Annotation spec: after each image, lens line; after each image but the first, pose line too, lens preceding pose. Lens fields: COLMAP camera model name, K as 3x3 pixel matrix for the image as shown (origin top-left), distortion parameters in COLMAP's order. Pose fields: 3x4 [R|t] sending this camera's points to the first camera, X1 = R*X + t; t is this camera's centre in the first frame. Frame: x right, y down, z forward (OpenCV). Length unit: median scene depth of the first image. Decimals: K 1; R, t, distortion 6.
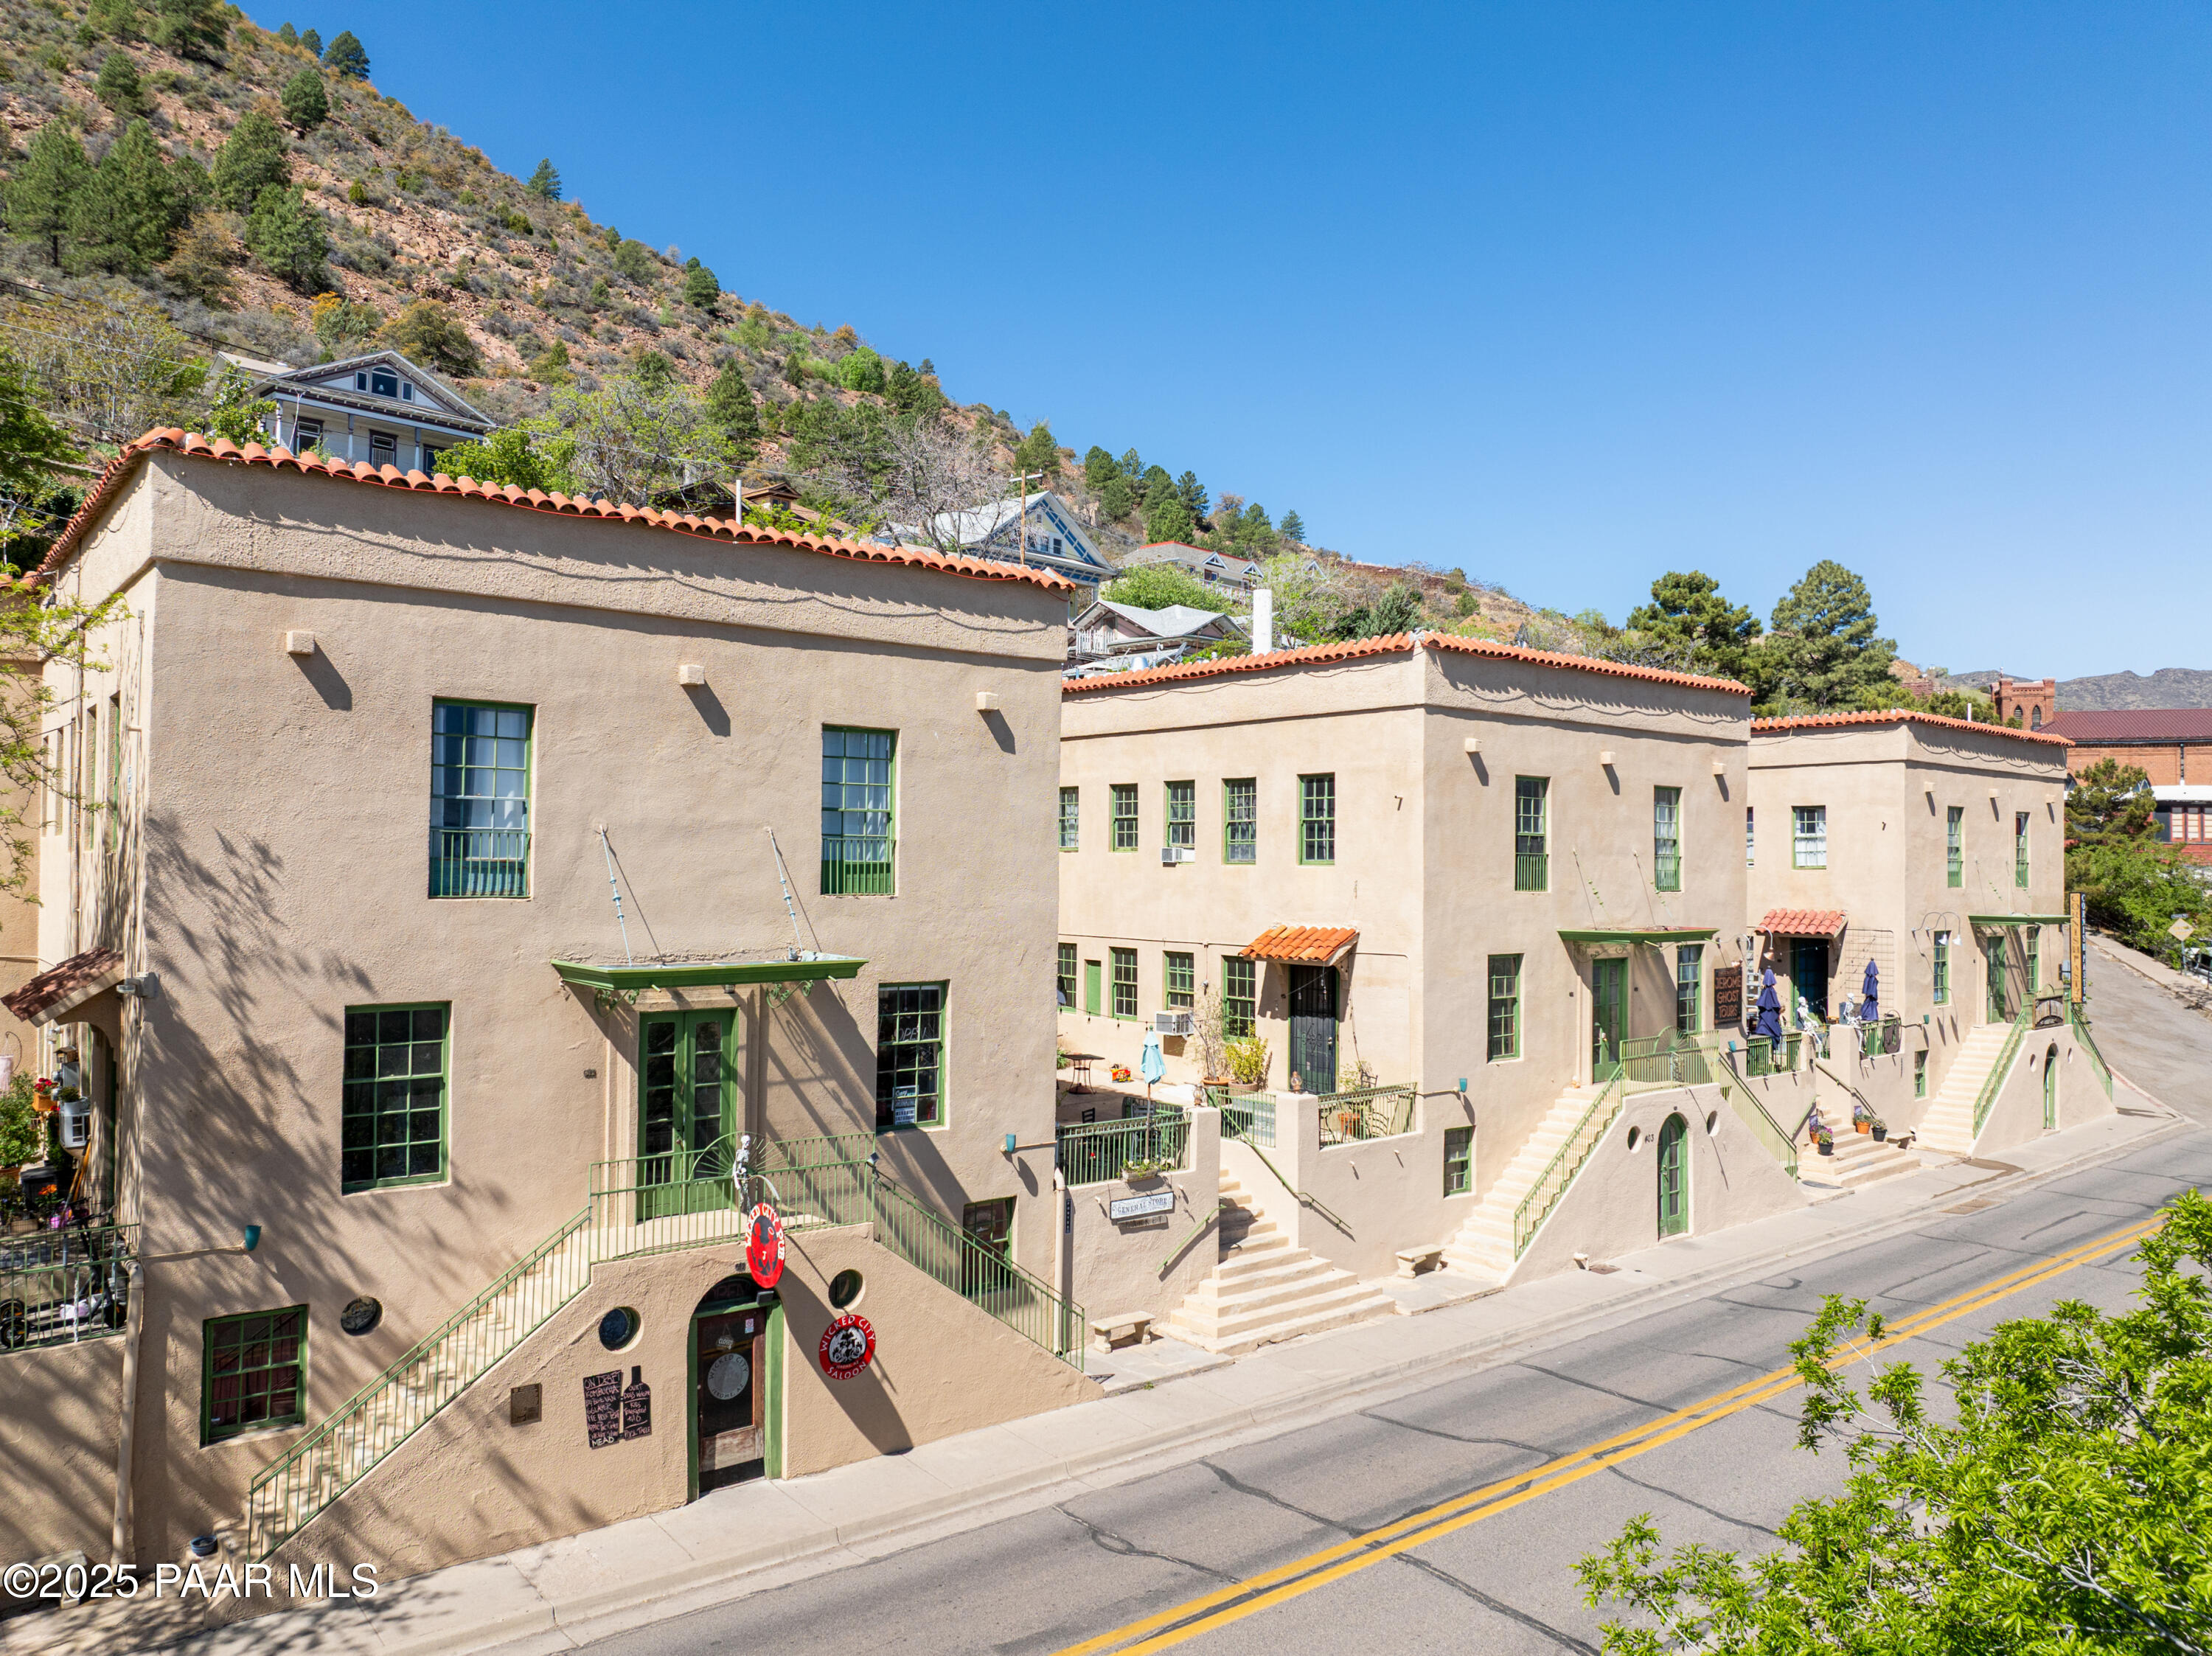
lens RADIAL K [[1556.8, 0, 1100.0], [0, 1556.8, 830.0], [0, 0, 1]] dist [-0.035225, 0.000528]
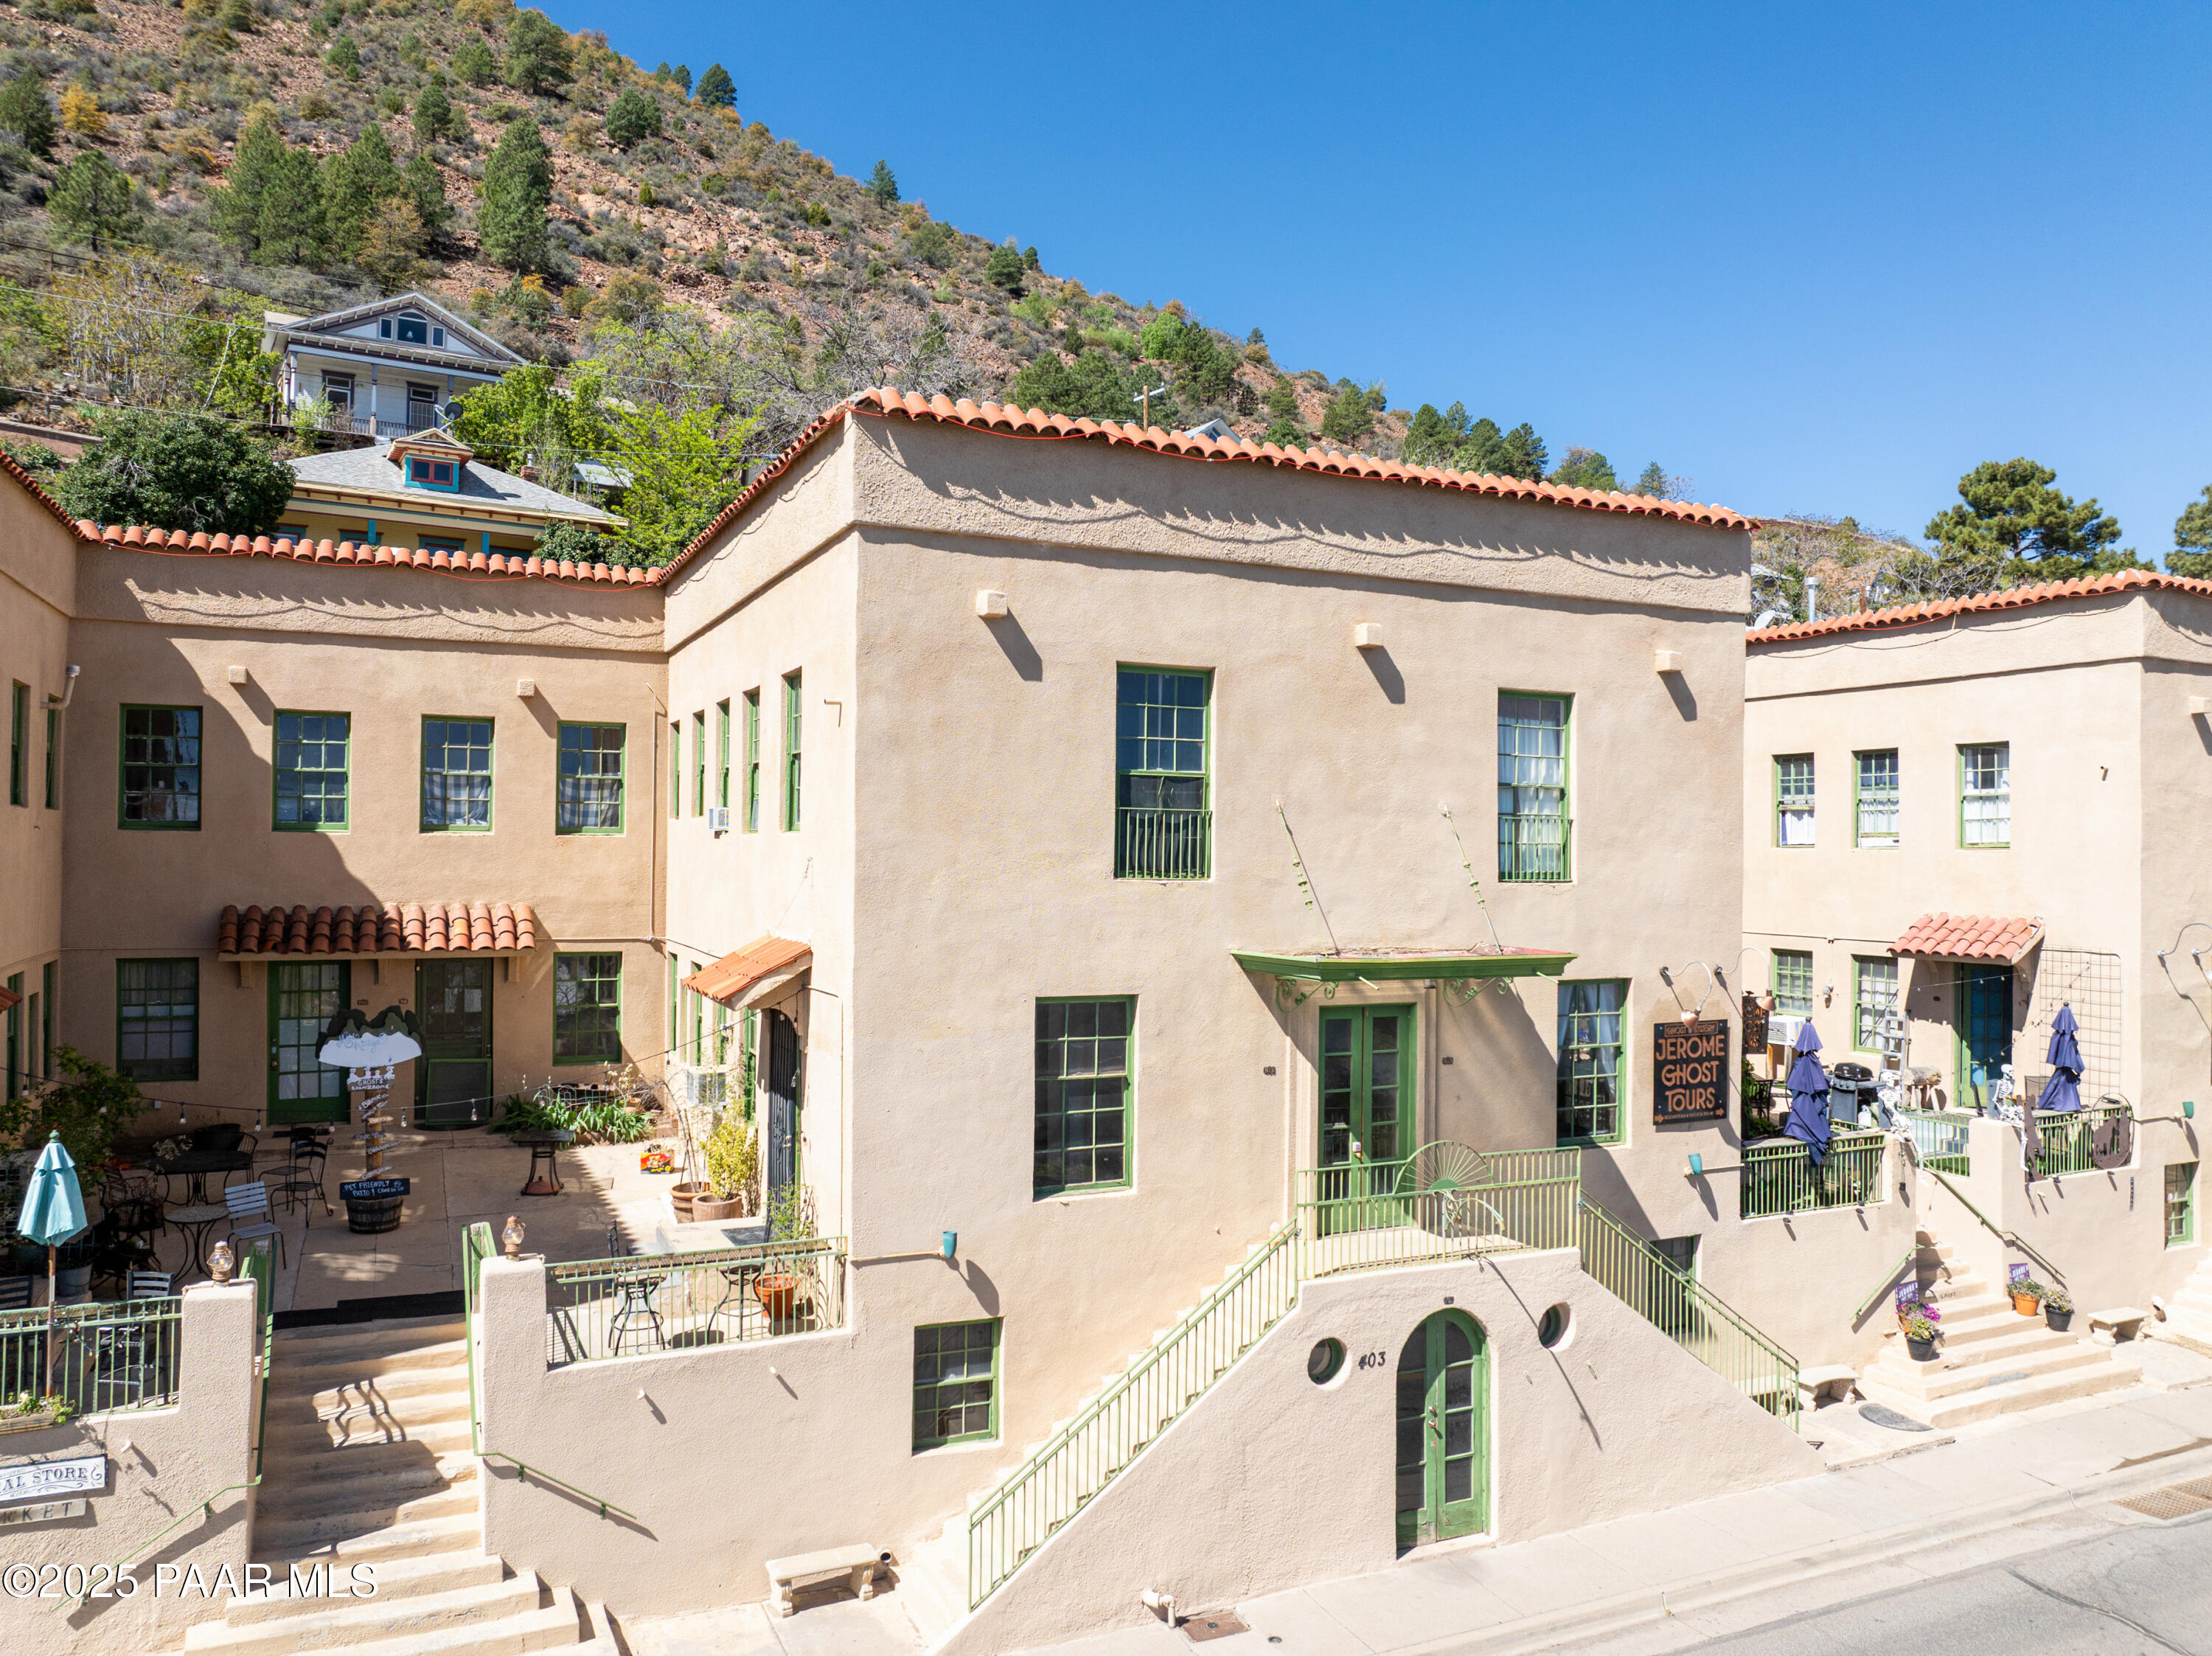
lens RADIAL K [[1561.0, 0, 1106.6], [0, 1561.0, 824.6], [0, 0, 1]] dist [-0.049331, 0.023019]
pose [[0.968010, -0.003401, -0.250890, 0.397856], [0.003823, 0.999992, 0.001194, 0.020103], [0.250883, -0.002115, 0.968015, 0.477558]]
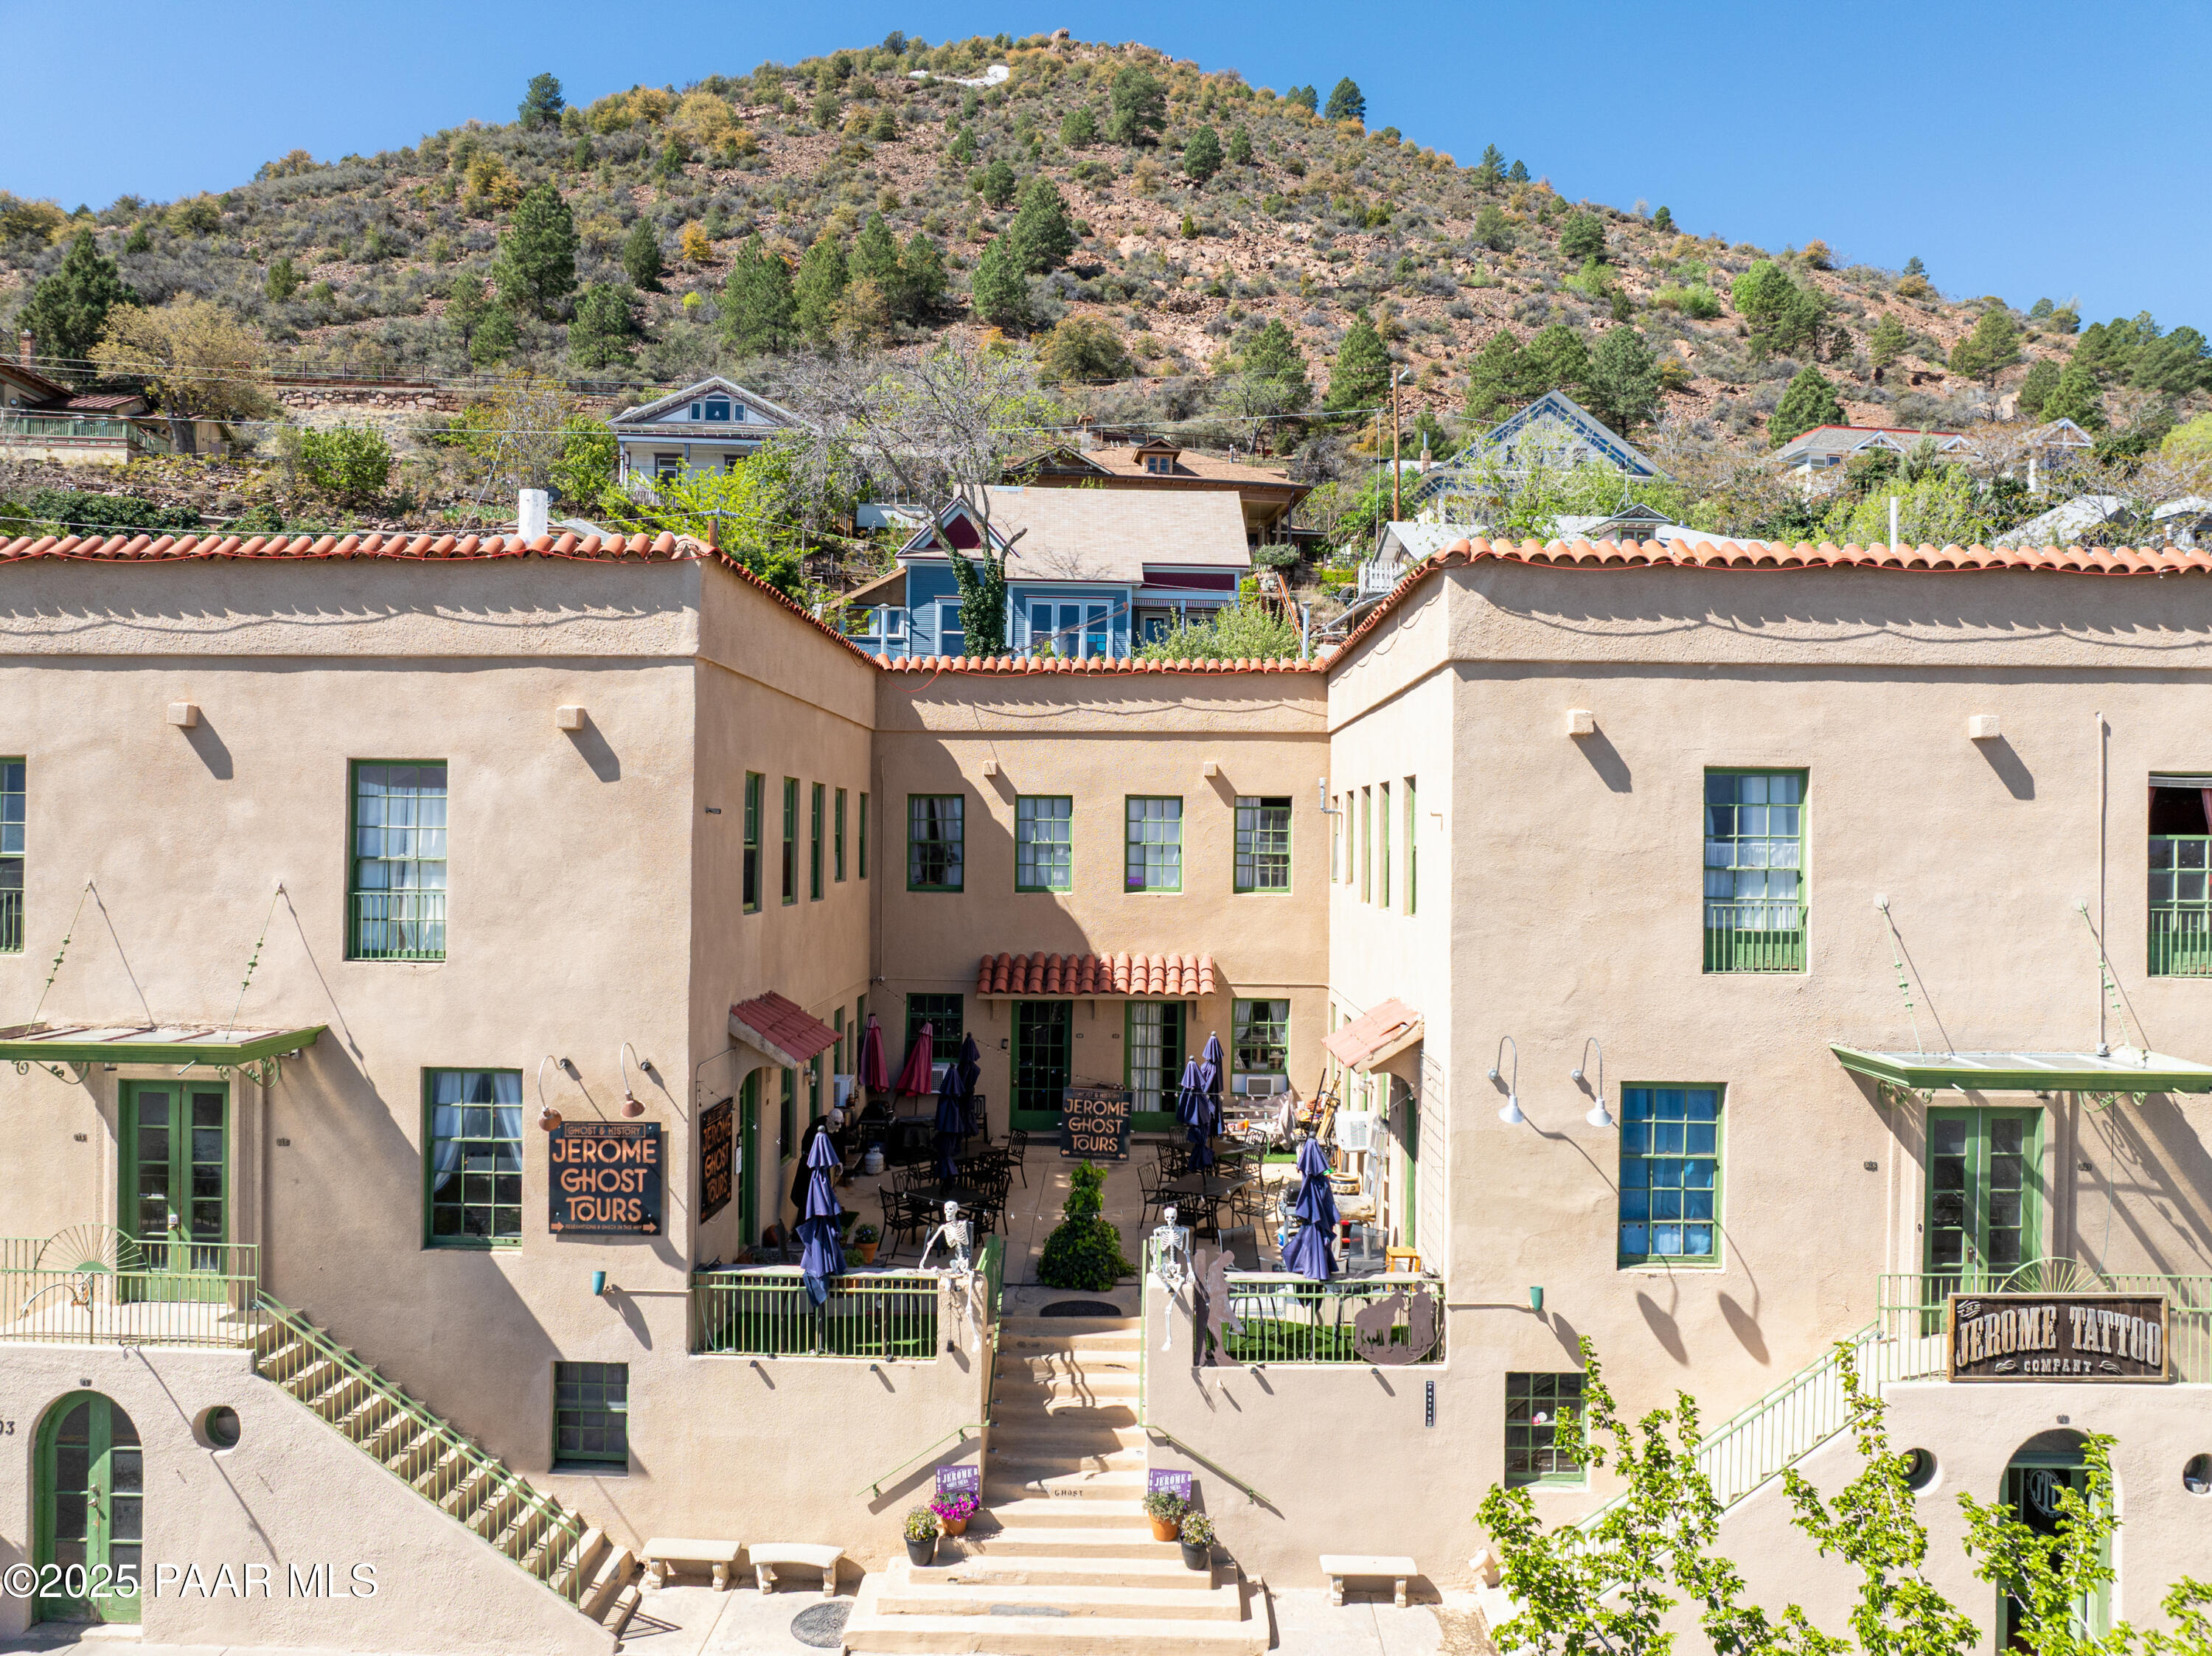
lens RADIAL K [[1560.0, 0, 1107.2], [0, 1560.0, 825.2], [0, 0, 1]] dist [-0.043484, 0.009813]
pose [[0.758428, -0.009831, -0.651682, 0.983658], [0.012113, 0.999926, -0.000987, -0.002604], [0.651644, -0.007146, 0.758491, 0.849528]]
